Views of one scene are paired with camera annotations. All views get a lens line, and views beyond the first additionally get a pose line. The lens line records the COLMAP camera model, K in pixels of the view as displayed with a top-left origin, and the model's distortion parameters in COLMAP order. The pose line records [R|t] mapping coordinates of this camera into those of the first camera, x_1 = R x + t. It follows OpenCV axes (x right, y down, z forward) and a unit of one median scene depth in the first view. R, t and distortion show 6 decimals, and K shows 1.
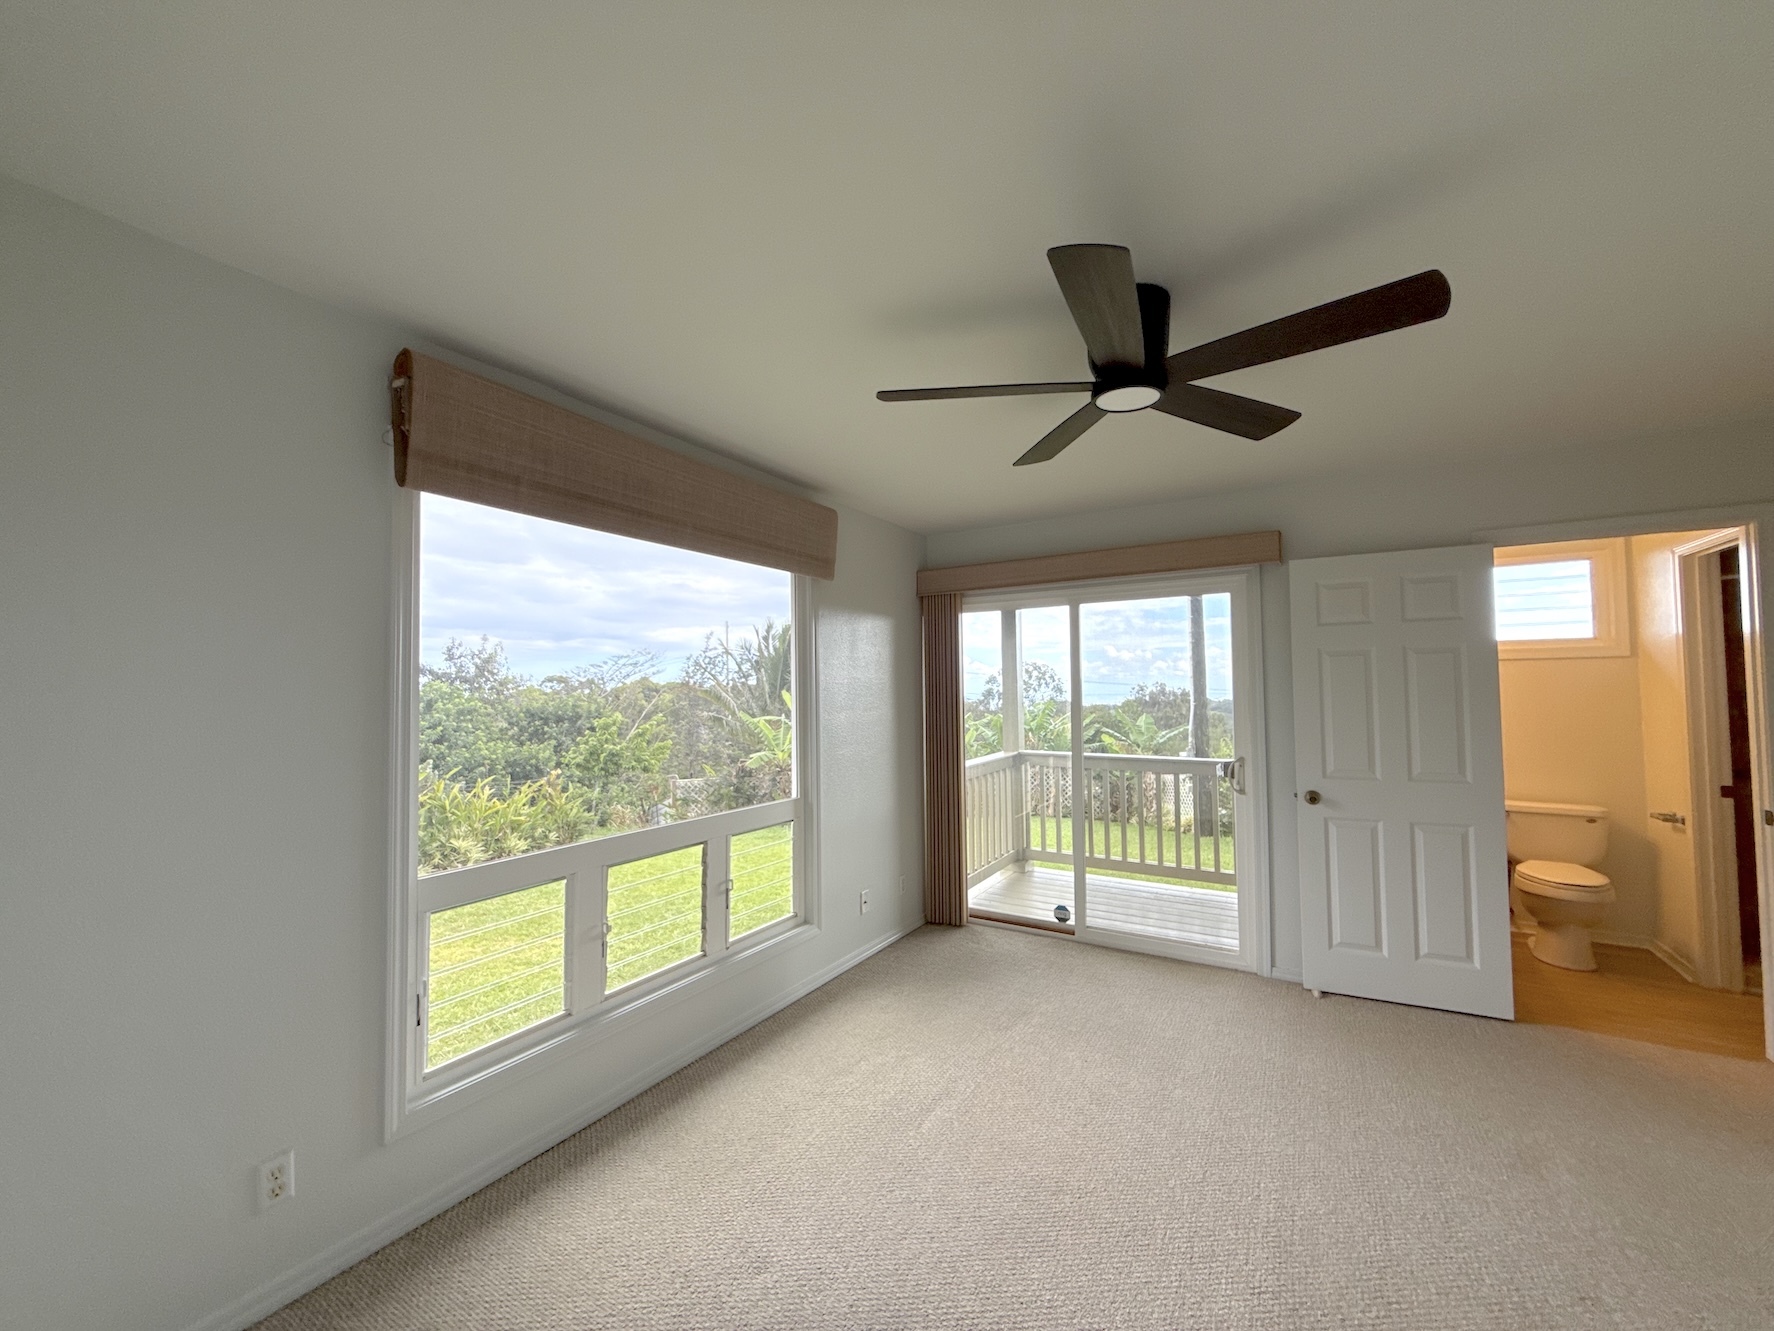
lens RADIAL K [[708.2, 0, 885.3], [0, 708.2, 668.1], [0, 0, 1]] dist [-0.000468, 0.000324]
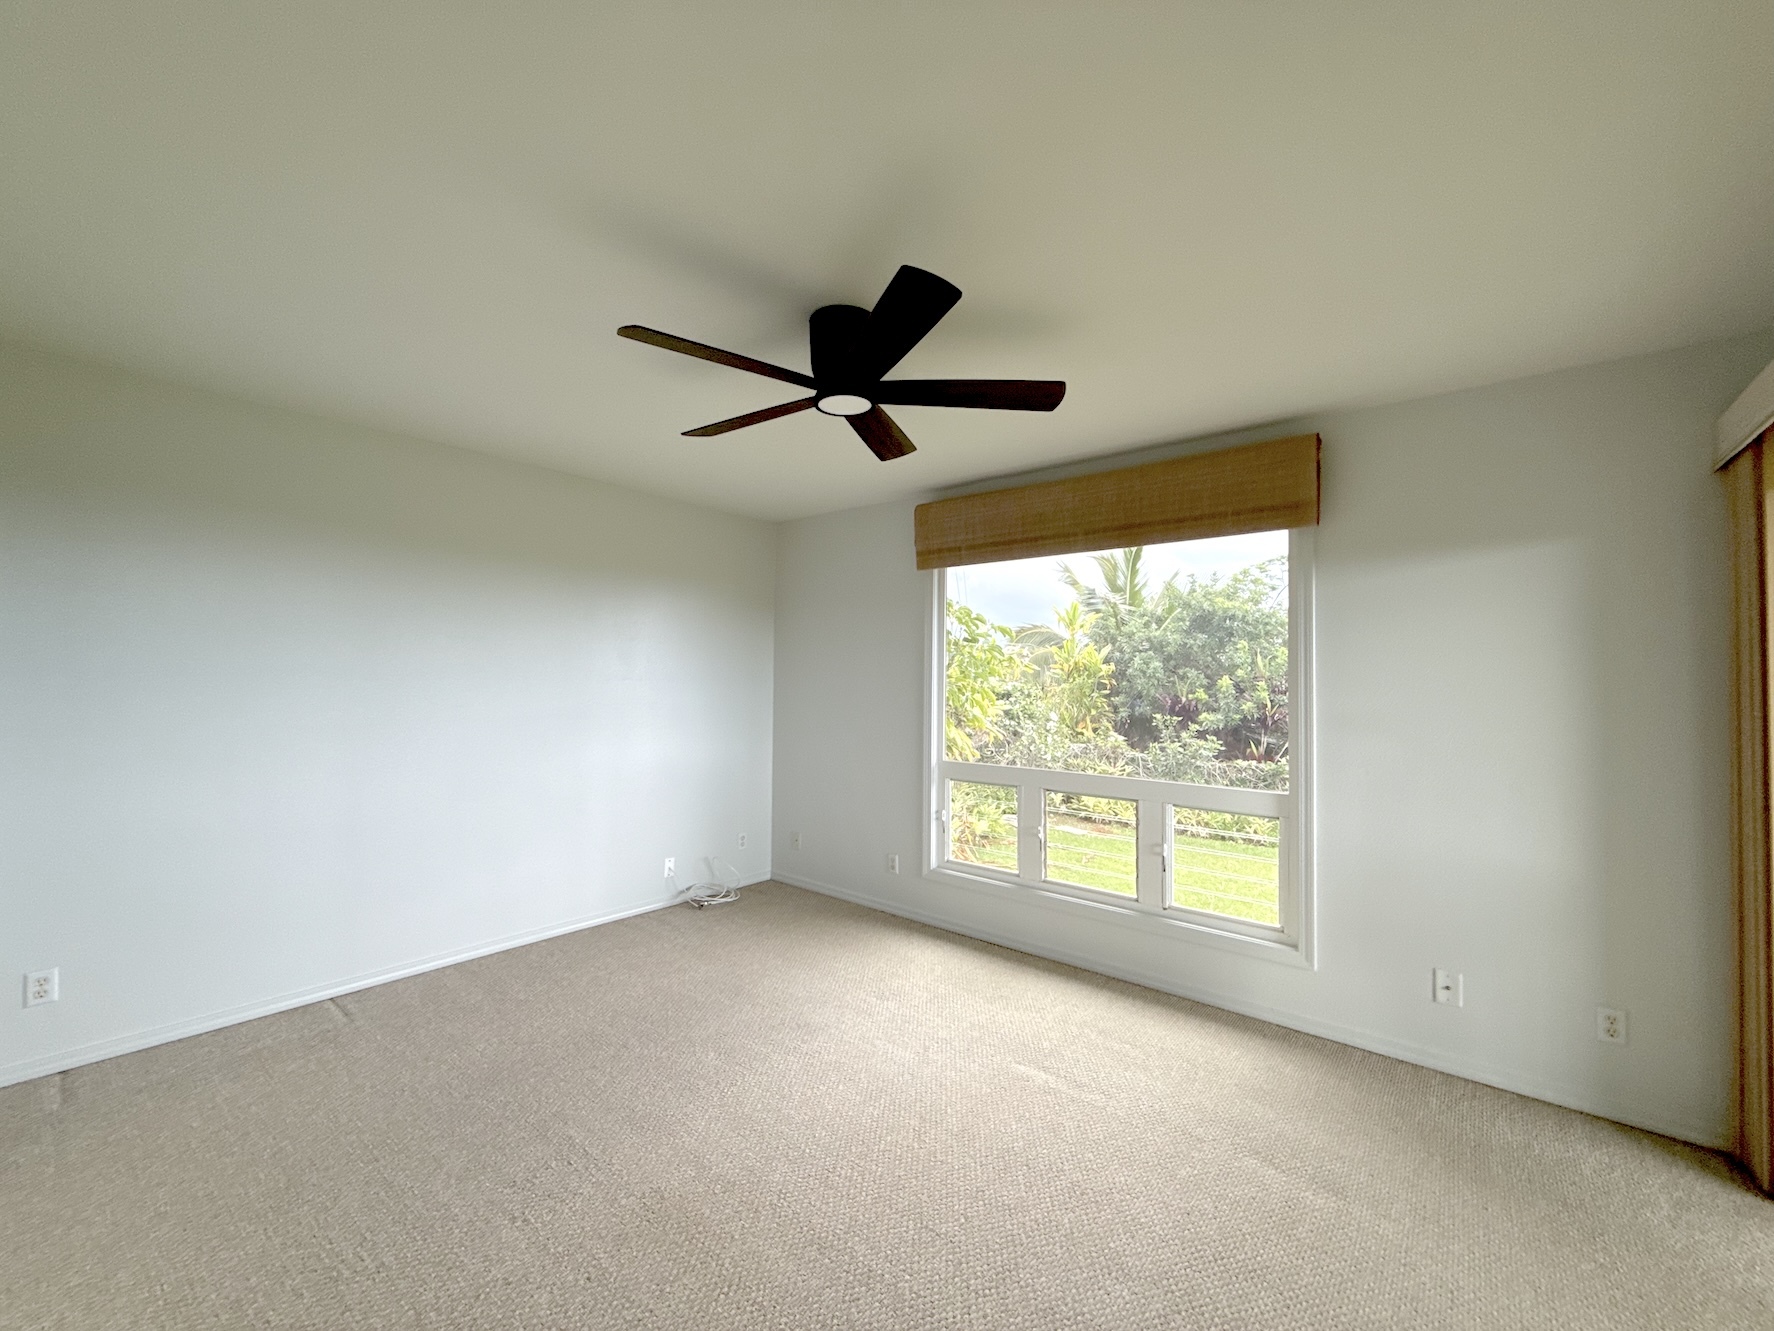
lens RADIAL K [[708.2, 0, 885.3], [0, 708.2, 668.1], [0, 0, 1]] dist [-0.000468, 0.000324]
pose [[-0.139670, -0.007147, -0.990172, 0.918129], [0.021645, 0.999713, -0.010269, 0.036208], [0.989961, -0.022867, -0.139476, 0.760584]]
